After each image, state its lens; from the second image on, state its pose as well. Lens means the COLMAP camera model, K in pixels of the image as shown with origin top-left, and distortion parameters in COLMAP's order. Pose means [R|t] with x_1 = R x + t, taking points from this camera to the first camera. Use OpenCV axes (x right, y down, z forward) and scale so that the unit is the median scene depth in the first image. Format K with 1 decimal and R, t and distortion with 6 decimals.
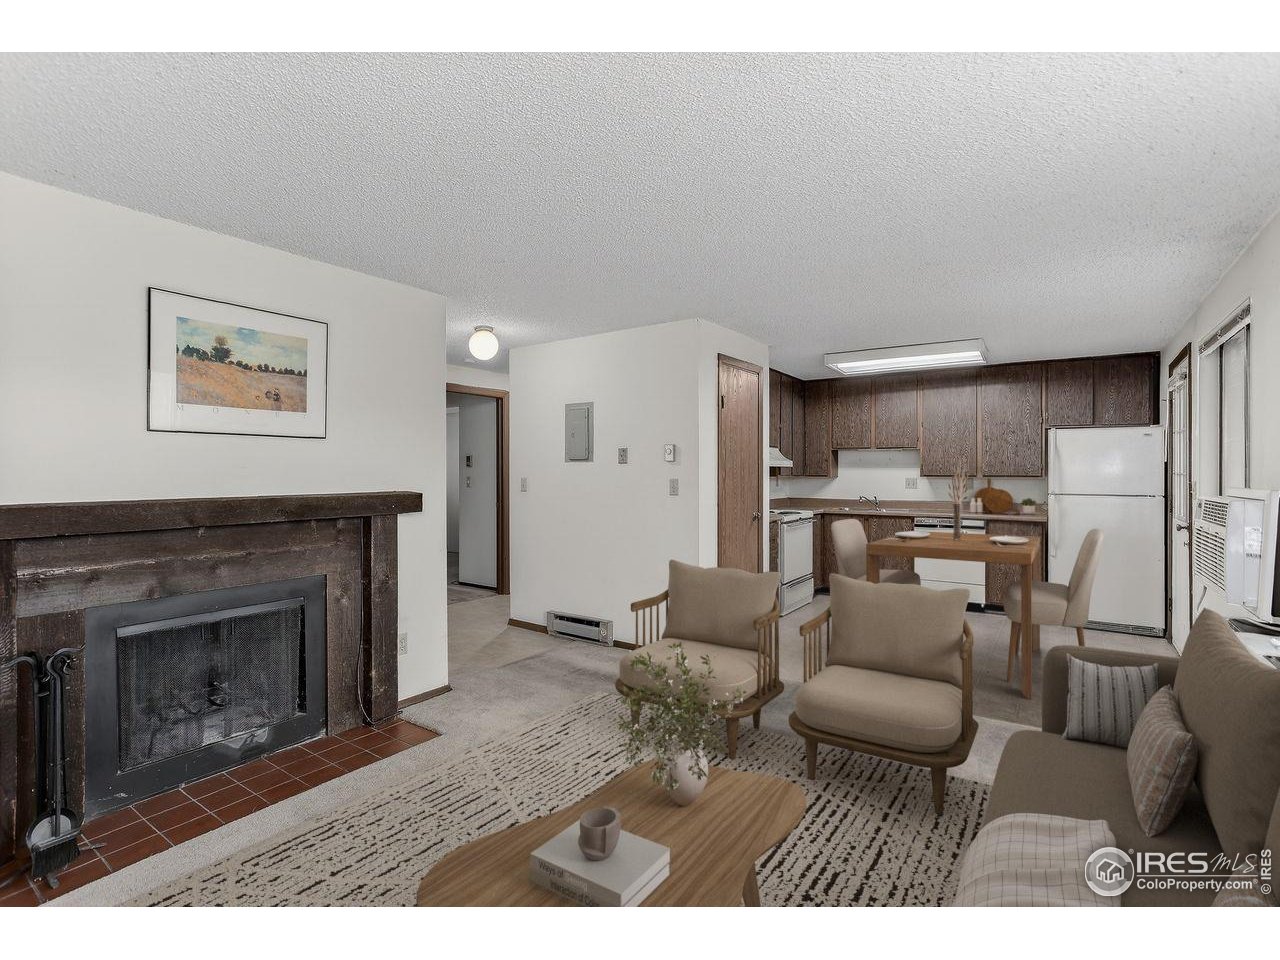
lens RADIAL K [[621.7, 0, 637.1], [0, 621.7, 475.0], [0, 0, 1]] dist [-0.020395, 0.008658]
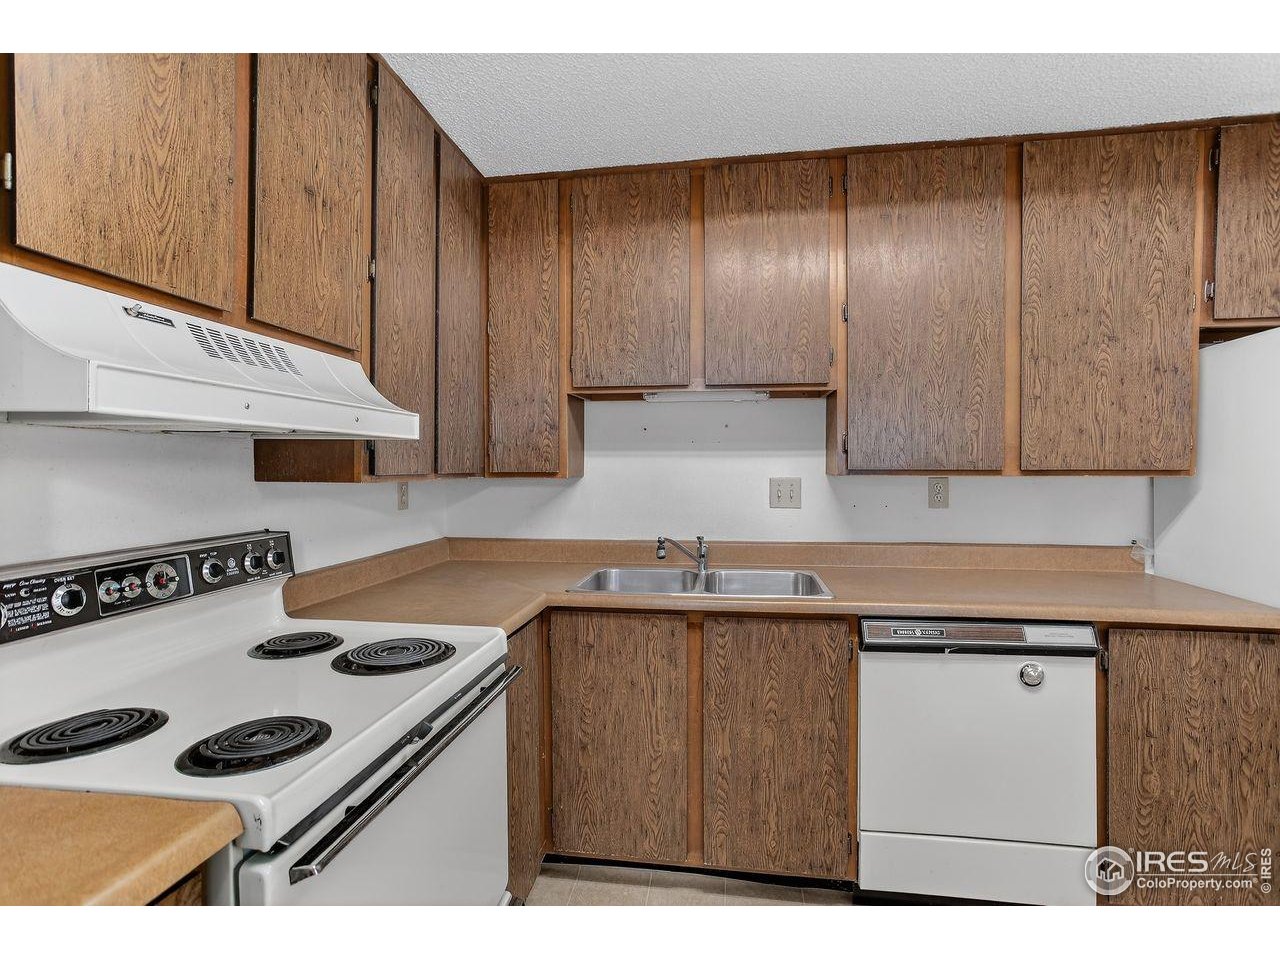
lens RADIAL K [[621.7, 0, 644.1], [0, 621.7, 477.9], [0, 0, 1]] dist [-0.020395, 0.008658]
pose [[0.899812, -0.013431, 0.436071, 0.236652], [0.006852, 0.999838, 0.016656, -0.002000], [-0.436224, -0.011999, 0.899758, 0.792974]]
